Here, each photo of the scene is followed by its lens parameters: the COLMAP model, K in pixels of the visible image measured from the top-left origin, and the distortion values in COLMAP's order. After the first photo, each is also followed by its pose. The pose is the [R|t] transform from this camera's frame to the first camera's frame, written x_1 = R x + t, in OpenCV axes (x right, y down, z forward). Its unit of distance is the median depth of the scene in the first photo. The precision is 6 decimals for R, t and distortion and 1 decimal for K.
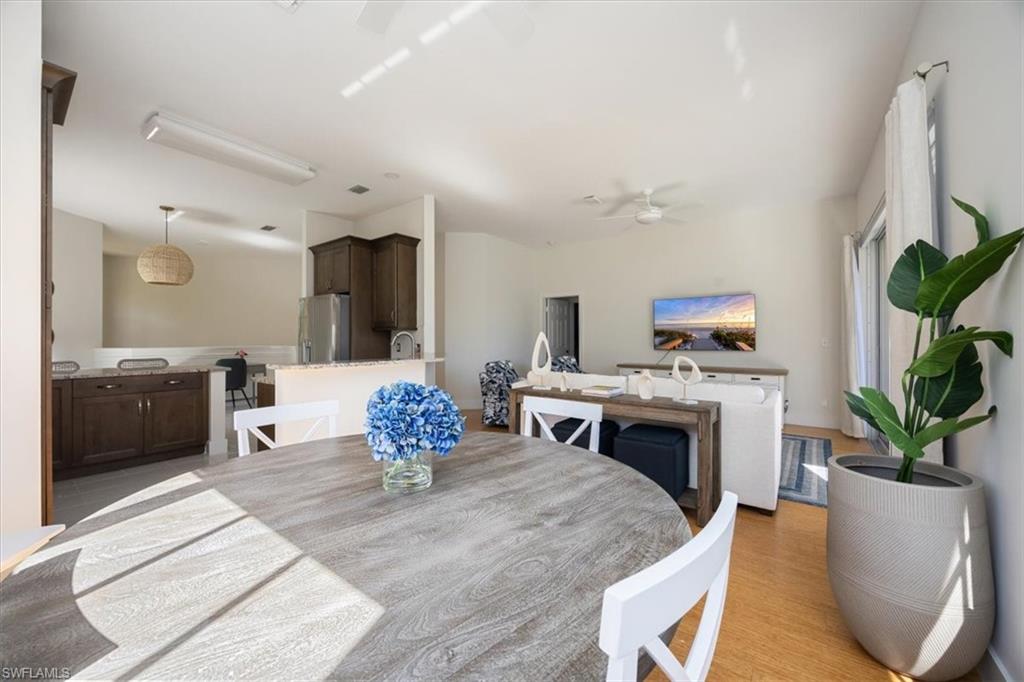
lens RADIAL K [[393.9, 0, 506.0], [0, 393.9, 335.4], [0, 0, 1]] dist [0.001322, -0.000444]
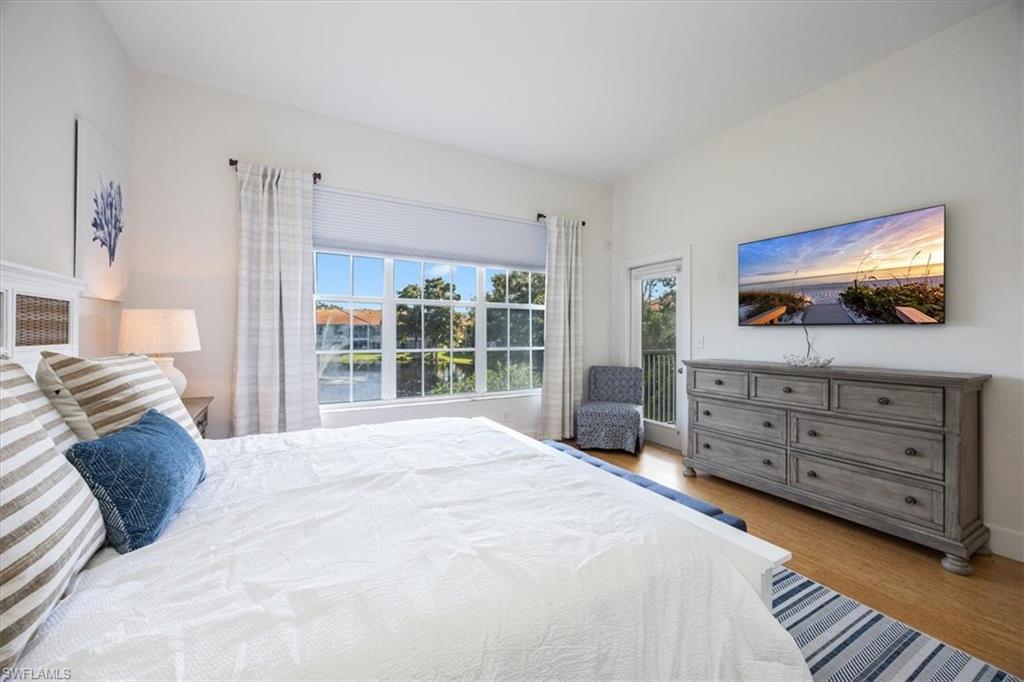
lens RADIAL K [[393.9, 0, 510.6], [0, 393.9, 333.5], [0, 0, 1]] dist [0.001322, -0.000444]
pose [[0.917640, 0.012353, -0.397220, 0.327655], [-0.005977, 0.999833, 0.017286, 0.042884], [0.397367, -0.013488, 0.917561, 0.342337]]
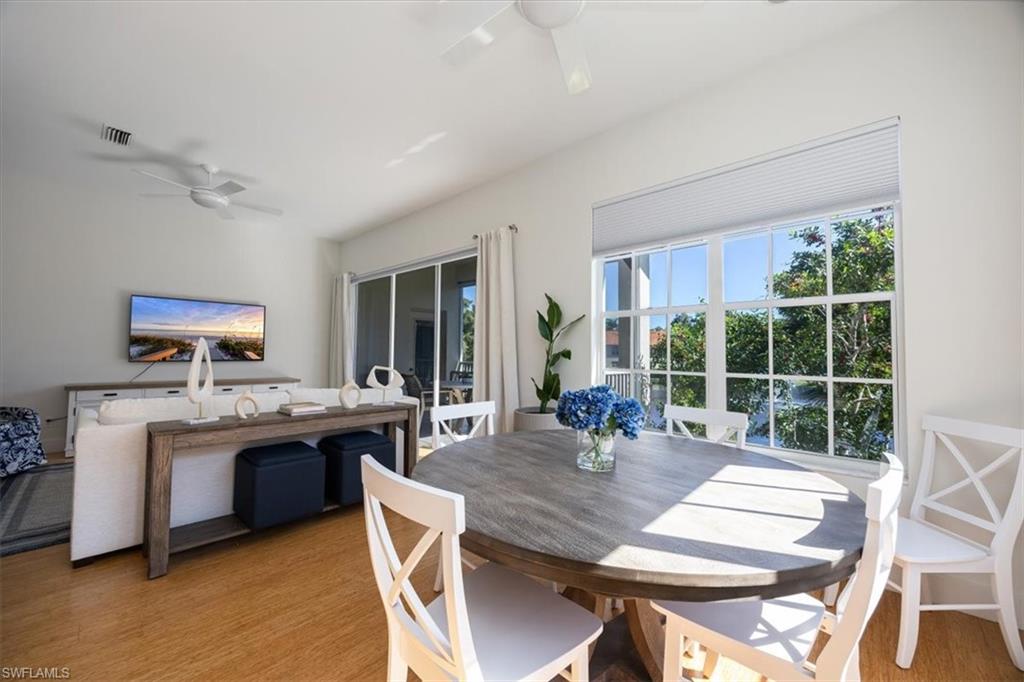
lens RADIAL K [[393.9, 0, 511.2], [0, 393.9, 350.0], [0, 0, 1]] dist [0.001322, -0.000444]
pose [[0.116576, 0.004273, 0.993173, -0.305003], [-0.018886, 0.999819, -0.002085, 0.001079], [-0.993002, -0.018514, 0.116636, 0.223430]]
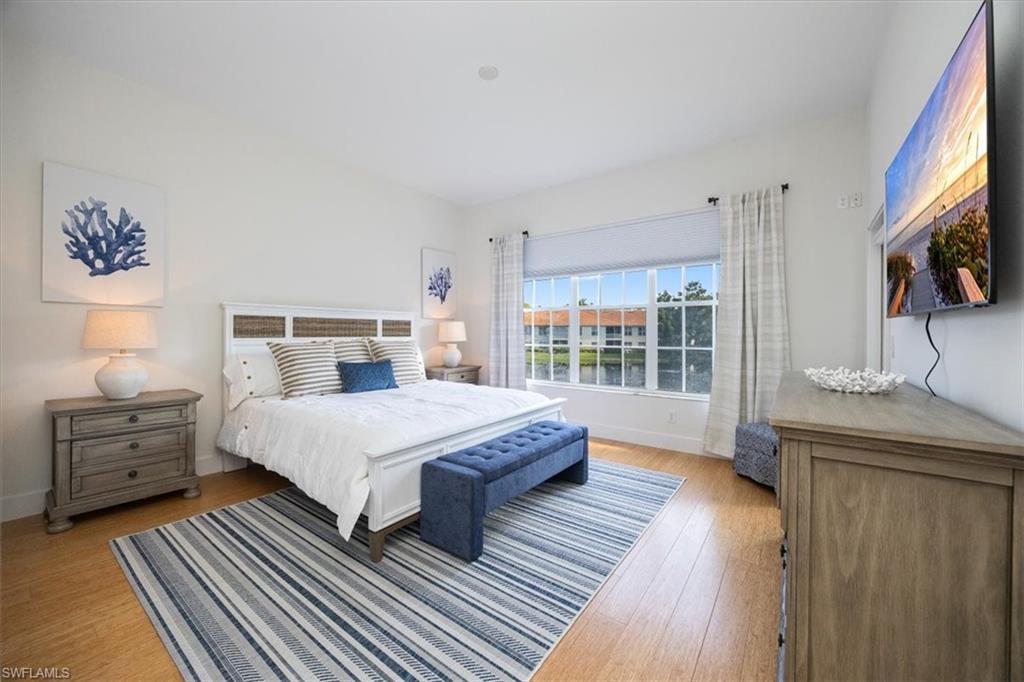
lens RADIAL K [[393.9, 0, 512.7], [0, 393.9, 331.3], [0, 0, 1]] dist [0.001322, -0.000444]
pose [[0.019679, 0.007610, -0.999777, 0.762714], [0.013089, 0.999883, 0.007869, 0.043686], [0.999721, -0.013241, 0.019577, 0.724056]]
